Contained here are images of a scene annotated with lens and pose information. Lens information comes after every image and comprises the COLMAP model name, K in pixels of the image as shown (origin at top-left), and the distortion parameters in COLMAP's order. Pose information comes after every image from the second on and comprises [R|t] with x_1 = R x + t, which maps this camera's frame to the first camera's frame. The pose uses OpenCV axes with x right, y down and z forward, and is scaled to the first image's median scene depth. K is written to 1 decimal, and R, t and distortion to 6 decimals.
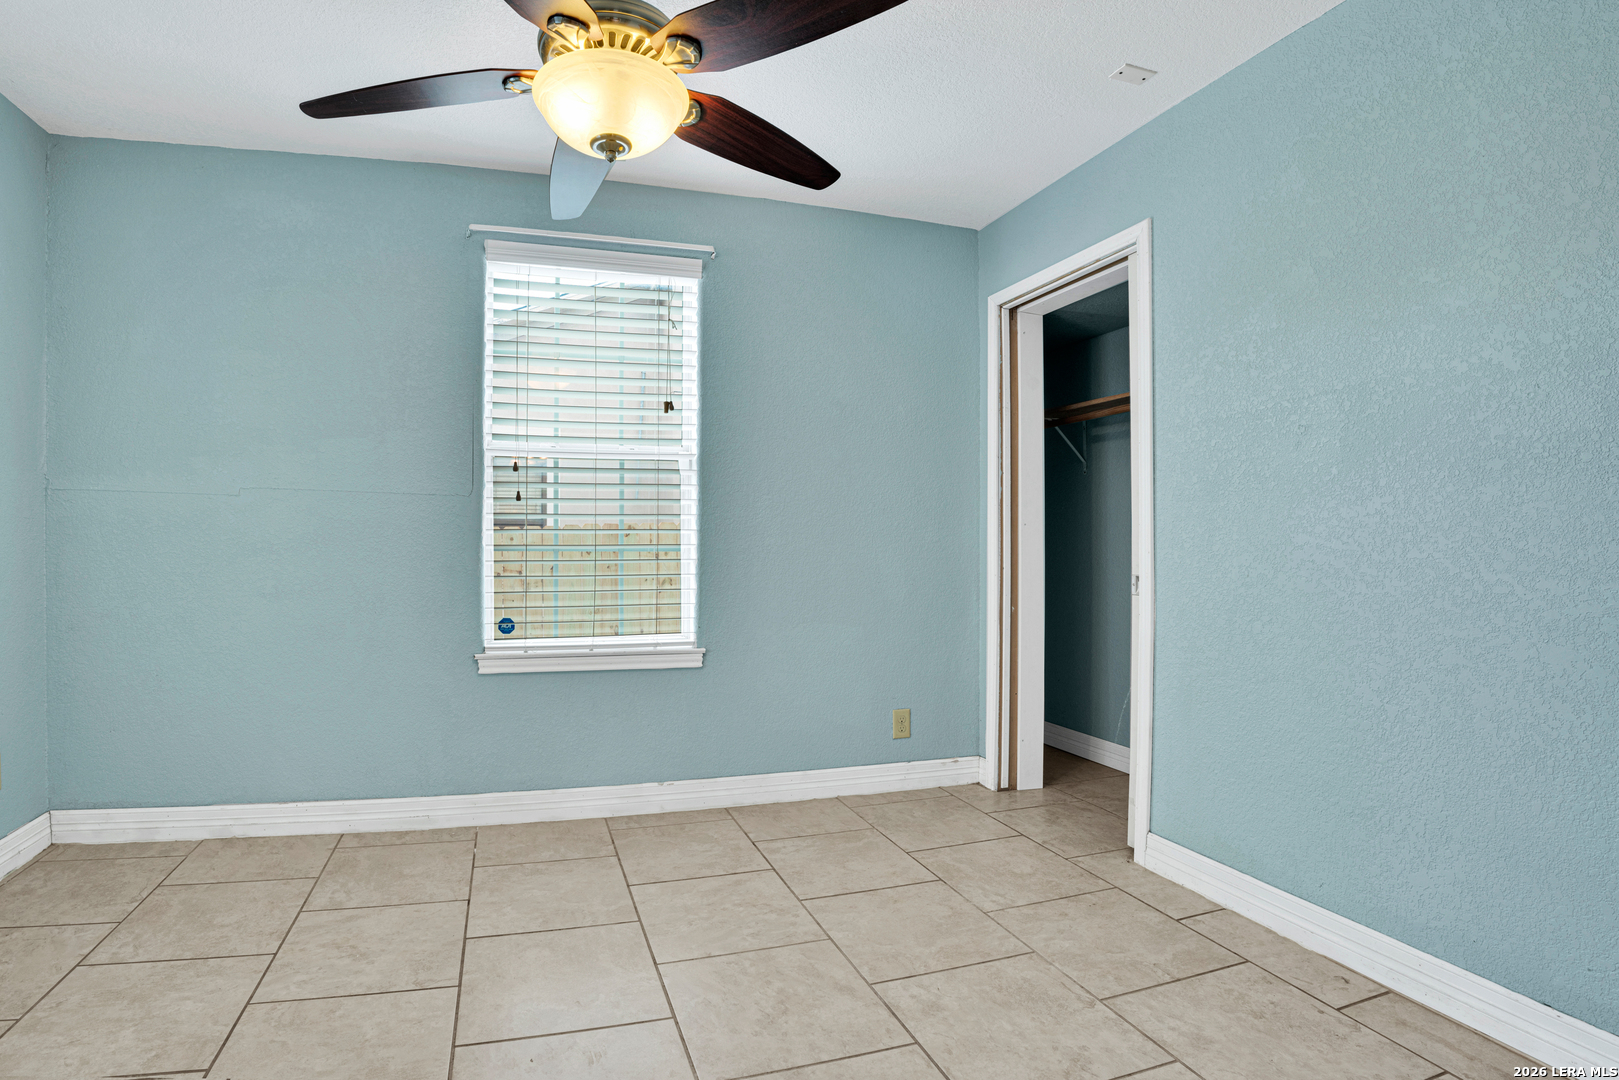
lens RADIAL K [[745.5, 0, 802.6], [0, 745.5, 544.6], [0, 0, 1]] dist [-0.059172, 0.000373]
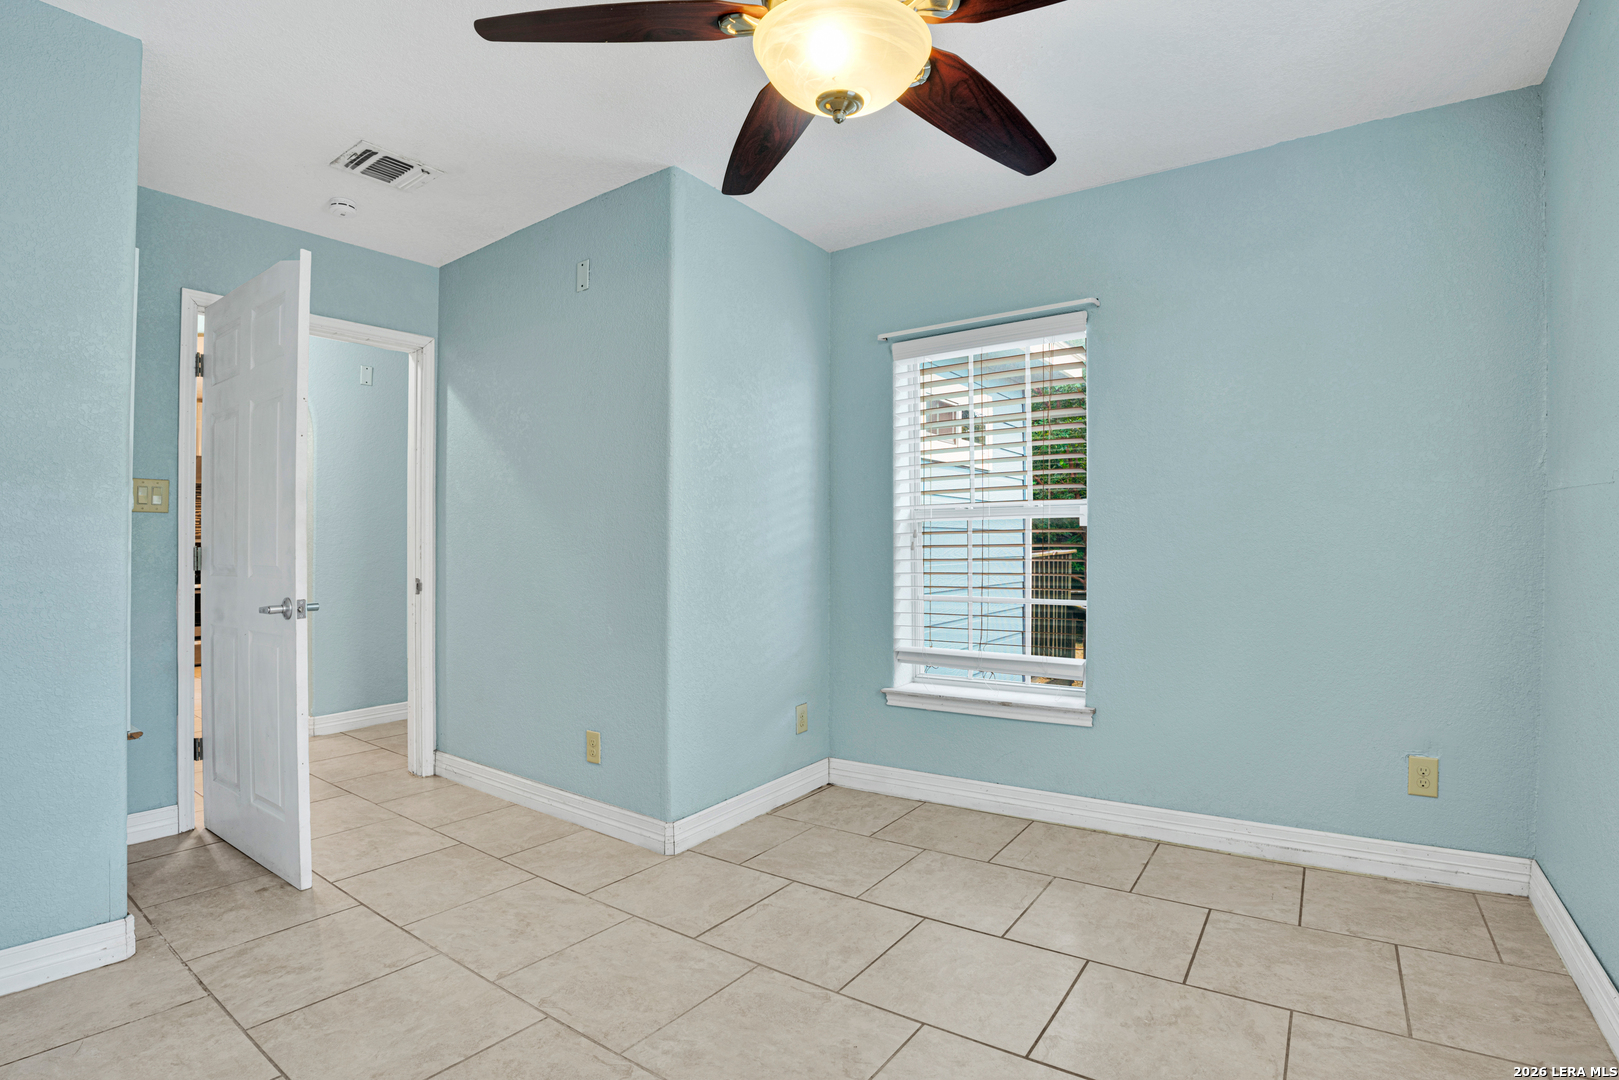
lens RADIAL K [[745.5, 0, 802.6], [0, 745.5, 544.6], [0, 0, 1]] dist [-0.059172, 0.000373]
pose [[-0.784224, -0.001645, -0.620475, 0.254704], [-0.012489, 0.999836, 0.013135, -0.032555], [0.620352, 0.018050, -0.784116, 1.292324]]
